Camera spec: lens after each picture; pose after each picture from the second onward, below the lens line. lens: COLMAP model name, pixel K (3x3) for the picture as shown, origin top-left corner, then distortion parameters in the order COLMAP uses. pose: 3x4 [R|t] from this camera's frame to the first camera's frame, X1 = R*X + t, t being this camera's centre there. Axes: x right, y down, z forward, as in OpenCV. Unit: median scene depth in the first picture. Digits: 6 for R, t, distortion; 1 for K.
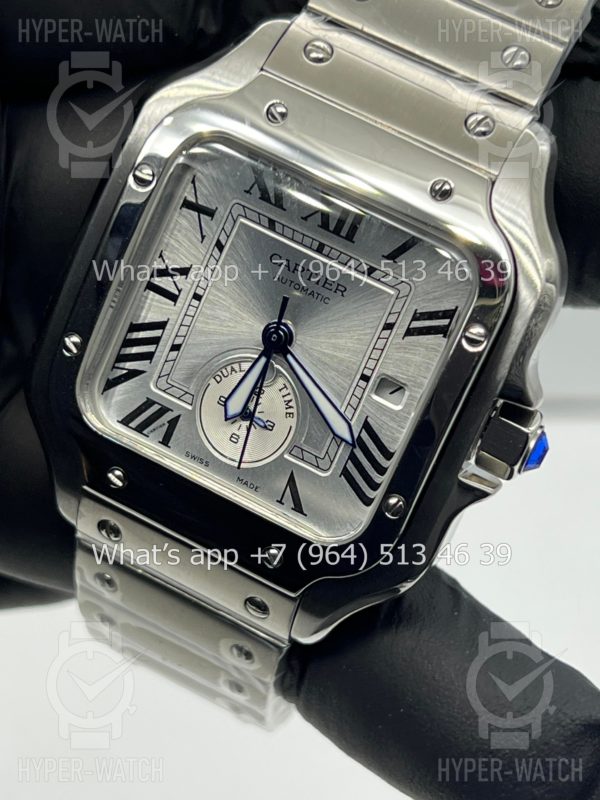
lens RADIAL K [[1887.2, 0, 293.9], [0, 1887.2, 402.8], [0, 0, 1]] dist [0.121966, 0.000000]
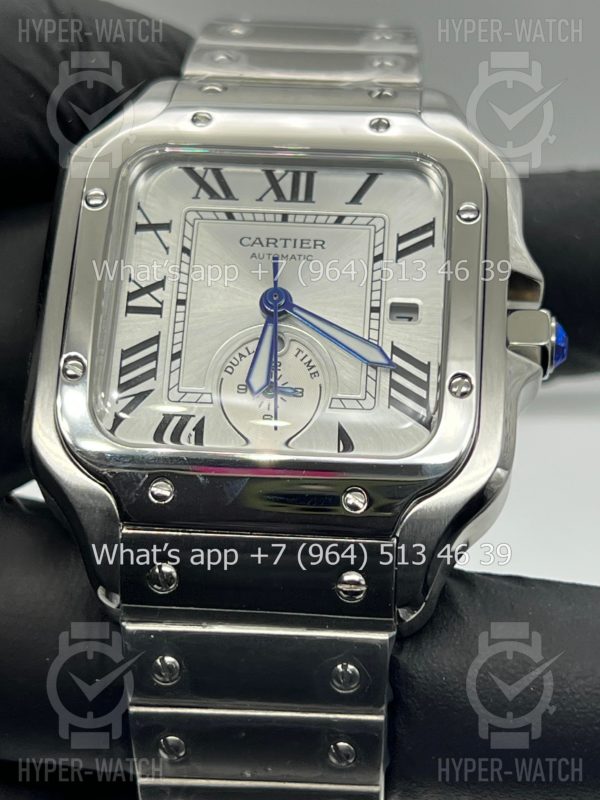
lens RADIAL K [[1887.2, 0, 298.8], [0, 1887.2, 399.7], [0, 0, 1]] dist [0.121966, 0.000000]
pose [[0.918317, -0.246716, 0.309556, -0.309798], [0.368336, 0.819014, -0.439937, 0.436105], [-0.144992, 0.518022, 0.842989, 0.199709]]
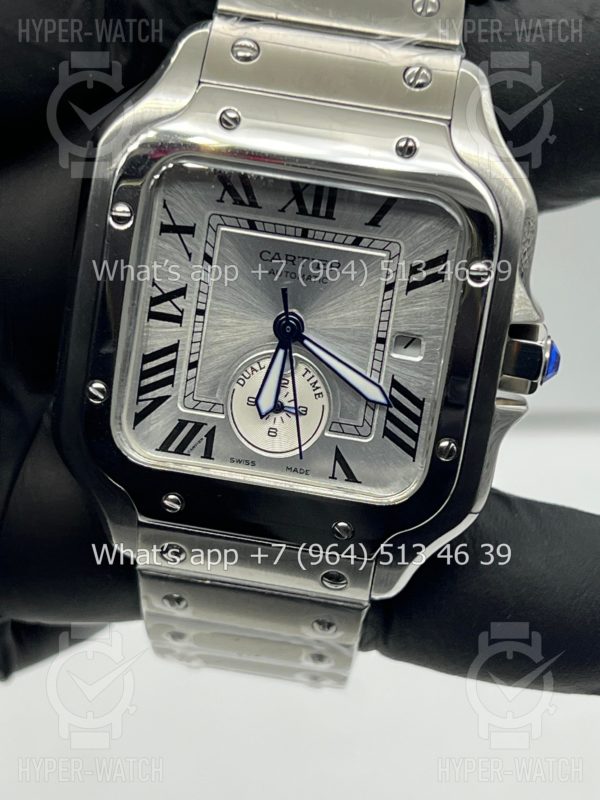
lens RADIAL K [[1887.2, 0, 297.8], [0, 1887.2, 404.2], [0, 0, 1]] dist [0.121966, 0.000000]
pose [[0.947929, -0.293036, 0.124744, -0.144678], [0.287727, 0.955891, 0.059042, -0.053782], [-0.136543, -0.020076, 0.990431, -0.029773]]
